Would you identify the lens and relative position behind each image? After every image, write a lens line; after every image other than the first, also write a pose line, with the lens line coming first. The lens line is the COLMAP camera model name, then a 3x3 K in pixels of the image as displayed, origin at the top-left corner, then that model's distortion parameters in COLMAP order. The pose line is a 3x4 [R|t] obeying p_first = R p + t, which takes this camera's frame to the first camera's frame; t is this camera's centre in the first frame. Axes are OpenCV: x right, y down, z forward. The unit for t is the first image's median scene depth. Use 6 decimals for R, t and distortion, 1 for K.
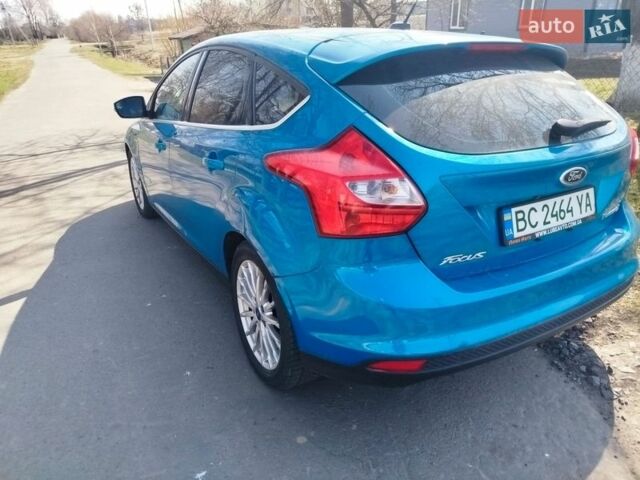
lens RADIAL K [[436.6, 0, 320.0], [0, 436.6, 240.0], [0, 0, 1]] dist [0.054418, -0.043719]
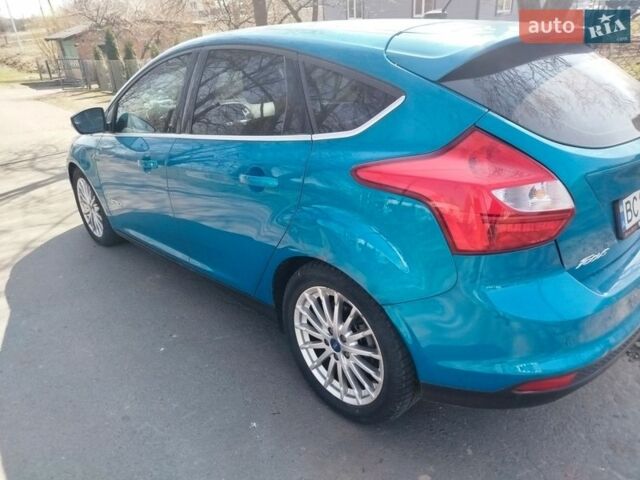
lens RADIAL K [[442.1, 0, 320.0], [0, 442.1, 240.0], [0, 0, 1]] dist [0.031805, -0.022858]
pose [[0.975324, -0.119862, 0.185410, -0.294671], [0.118355, 0.992785, 0.019213, -0.059512], [-0.186376, 0.003205, 0.982473, 0.119201]]
